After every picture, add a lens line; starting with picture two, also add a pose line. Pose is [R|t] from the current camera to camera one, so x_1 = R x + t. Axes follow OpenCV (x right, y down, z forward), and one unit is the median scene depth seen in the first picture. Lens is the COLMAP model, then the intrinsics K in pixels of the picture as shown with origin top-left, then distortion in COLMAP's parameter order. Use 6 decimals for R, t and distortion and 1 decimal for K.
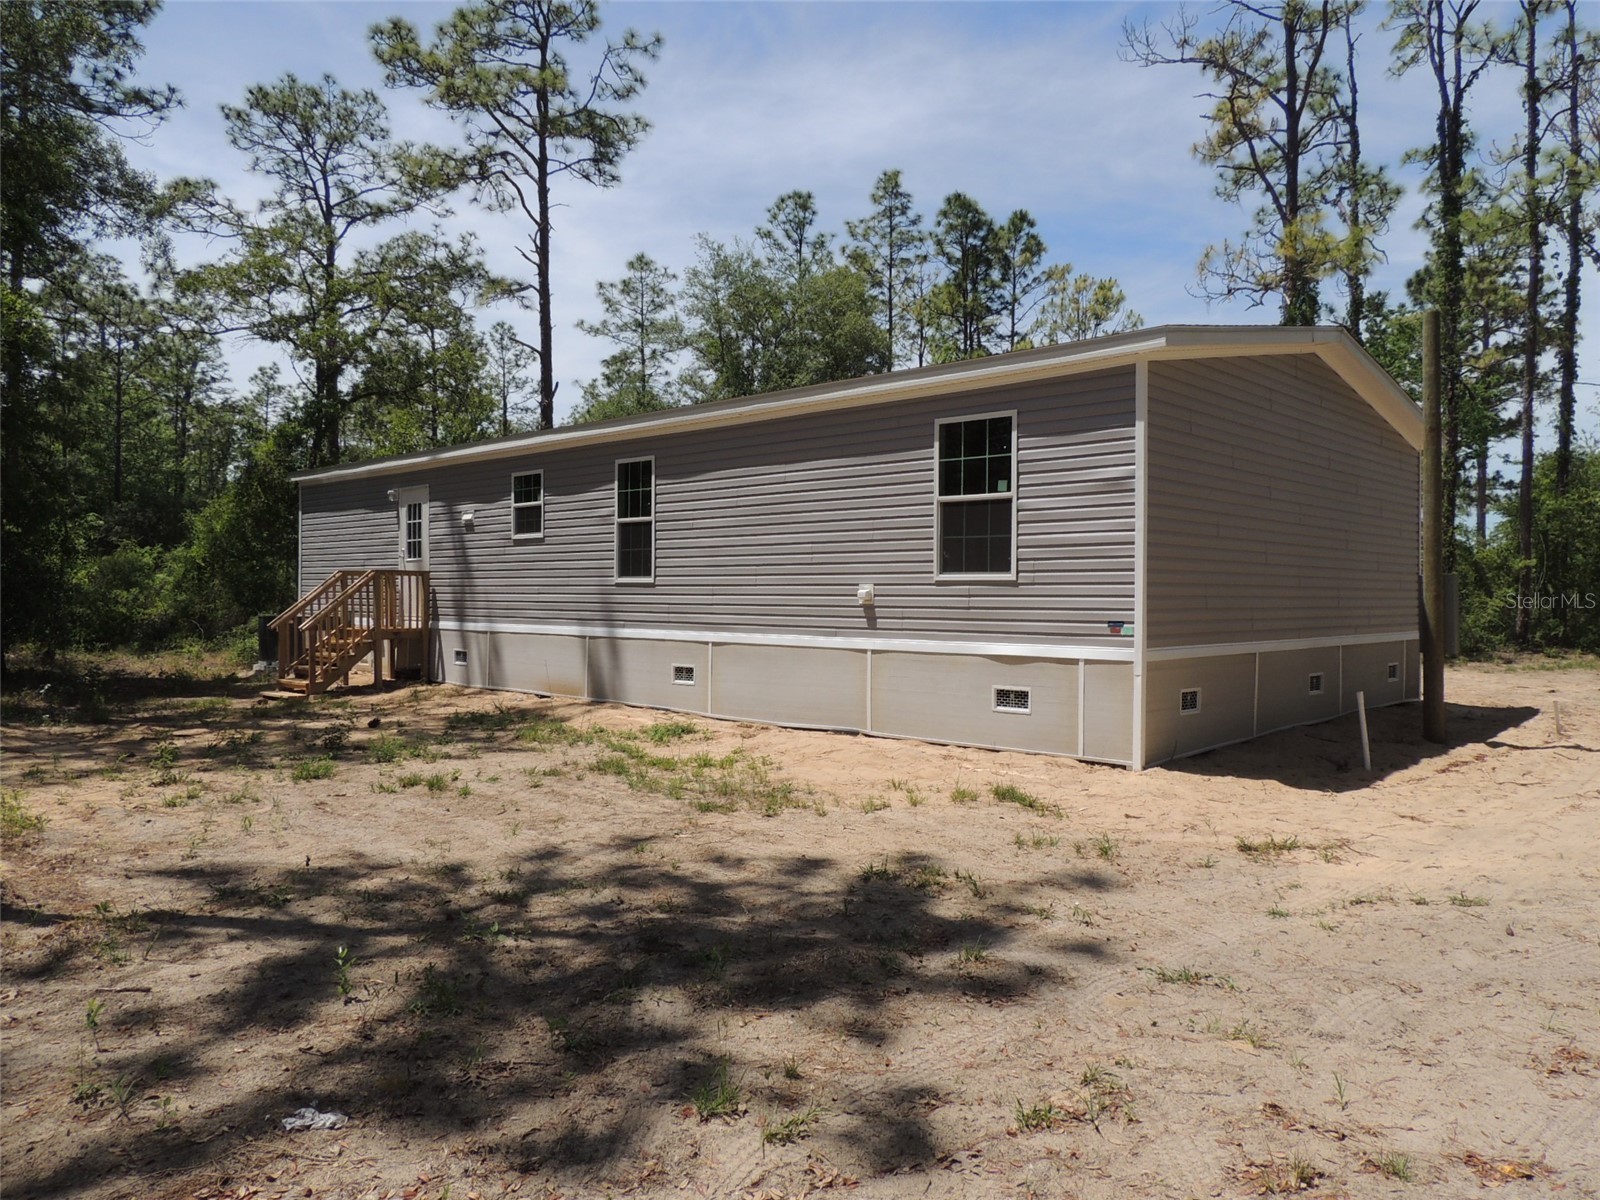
lens RADIAL K [[1136.1, 0, 786.8], [0, 1136.1, 599.6], [0, 0, 1]] dist [-0.022564, 0.001986]
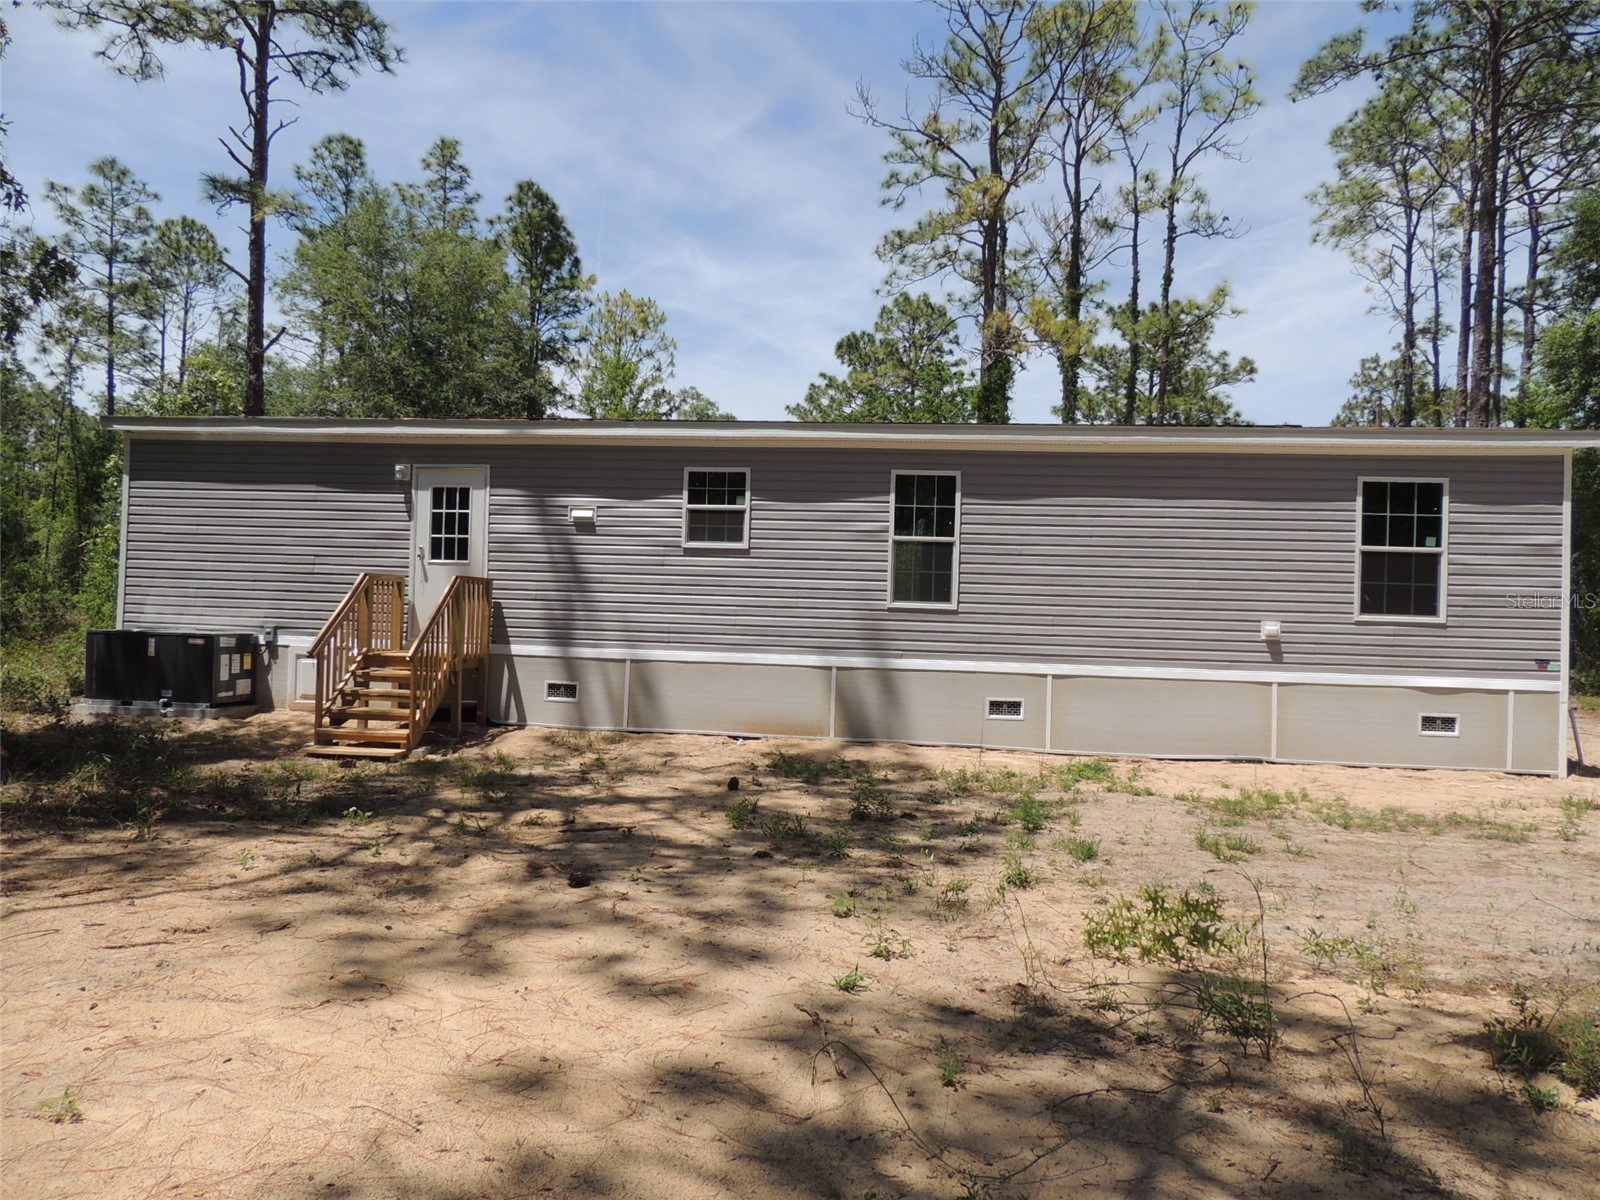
lens RADIAL K [[1136.1, 0, 794.0], [0, 1136.1, 587.6], [0, 0, 1]] dist [-0.022564, 0.001986]
pose [[0.803846, 0.029822, 0.594090, -0.914558], [-0.022900, 0.999554, -0.019189, -0.014160], [-0.594397, 0.001820, 0.804170, 0.406667]]
